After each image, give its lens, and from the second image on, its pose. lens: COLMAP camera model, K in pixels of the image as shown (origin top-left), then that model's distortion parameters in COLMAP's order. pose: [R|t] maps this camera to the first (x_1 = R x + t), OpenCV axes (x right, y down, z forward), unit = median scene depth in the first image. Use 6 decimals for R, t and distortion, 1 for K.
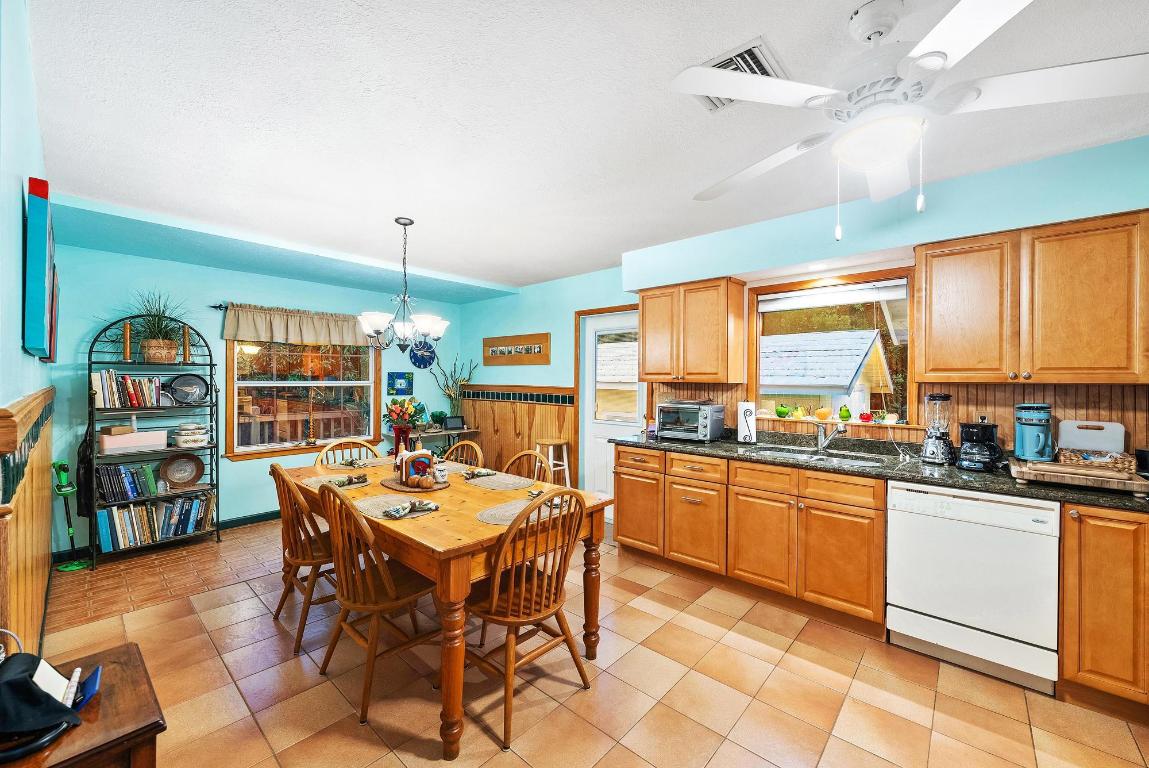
lens RADIAL K [[447.8, 0, 574.9], [0, 447.8, 381.6], [0, 0, 1]] dist [-0.001196, -0.000180]
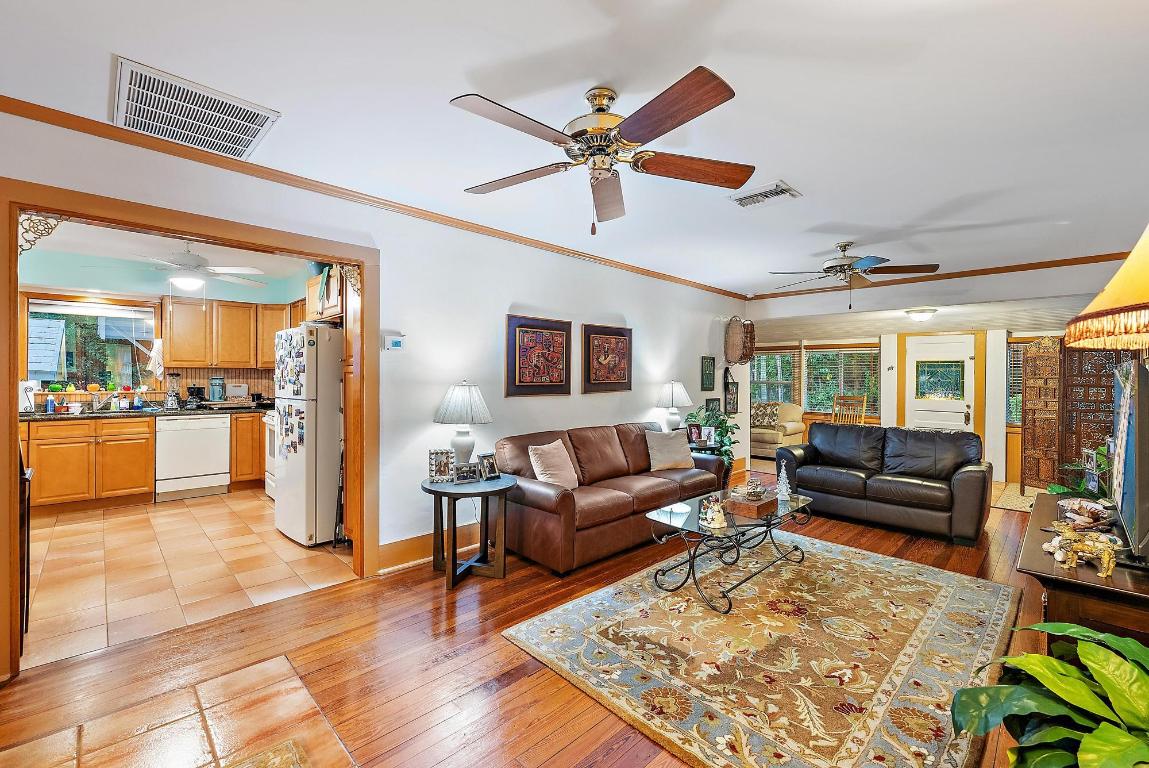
lens RADIAL K [[484.5, 0, 578.1], [0, 484.5, 378.1], [0, 0, 1]] dist [0.003039, 0.000225]
pose [[0.059889, -0.009185, 0.998163, -1.283599], [-0.001788, 0.999955, 0.009308, 0.029038], [-0.998203, -0.002343, 0.059870, -0.946913]]
